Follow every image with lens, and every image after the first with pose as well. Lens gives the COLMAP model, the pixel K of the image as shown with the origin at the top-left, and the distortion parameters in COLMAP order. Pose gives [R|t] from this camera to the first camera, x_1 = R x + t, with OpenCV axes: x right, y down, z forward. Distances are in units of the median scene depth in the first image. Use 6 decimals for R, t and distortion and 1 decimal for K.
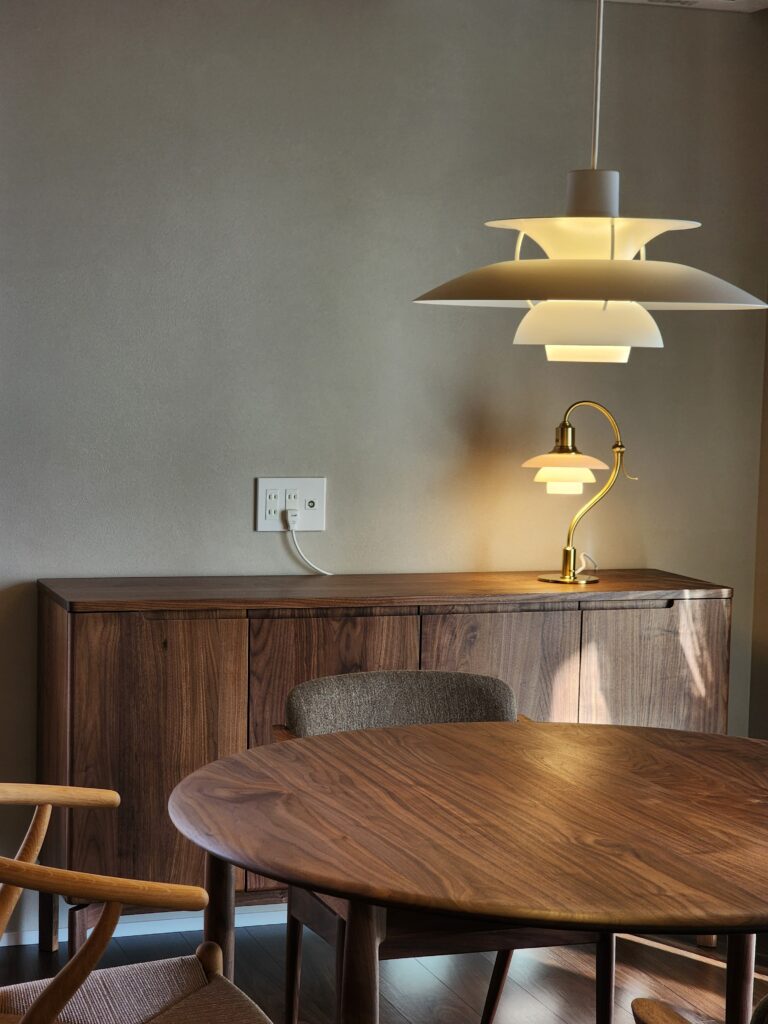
lens RADIAL K [[2083.6, 0, 381.7], [0, 2083.6, 510.4], [0, 0, 1]] dist [-0.296474, 0.000000]
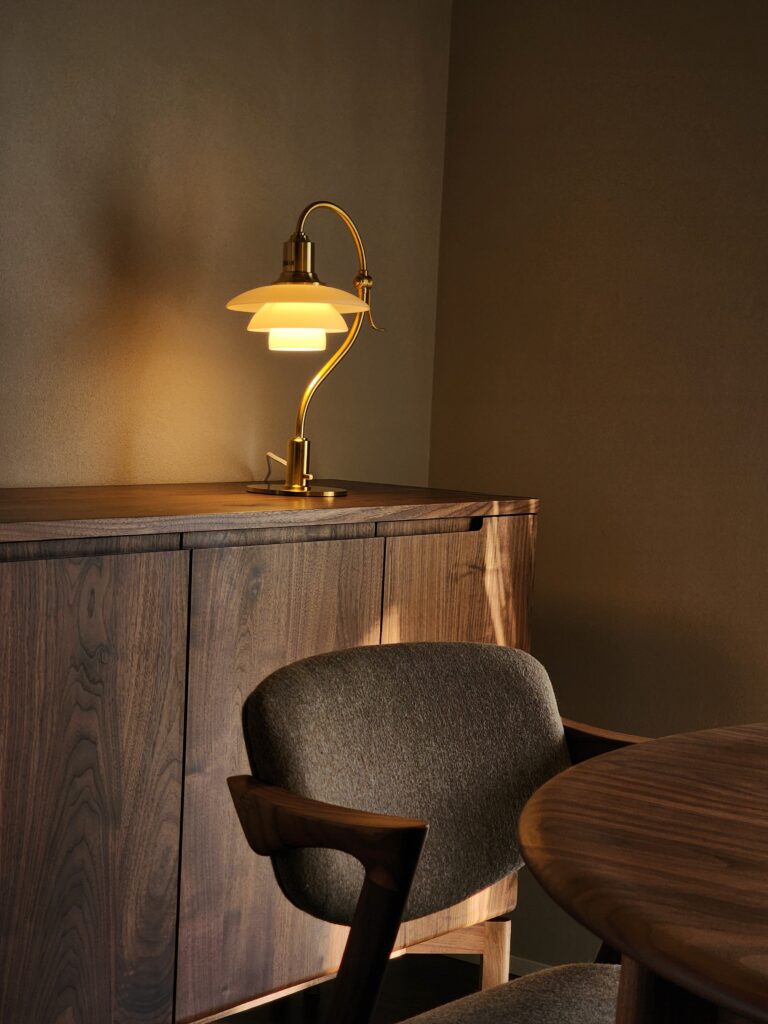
lens RADIAL K [[2083.6, 0, 386.4], [0, 2083.6, 511.5], [0, 0, 1]] dist [-0.296474, 0.000000]
pose [[0.846646, -0.024410, 0.531596, -0.222396], [0.017617, 0.999686, 0.017846, 0.029744], [-0.531865, -0.005744, 0.846810, 0.481831]]
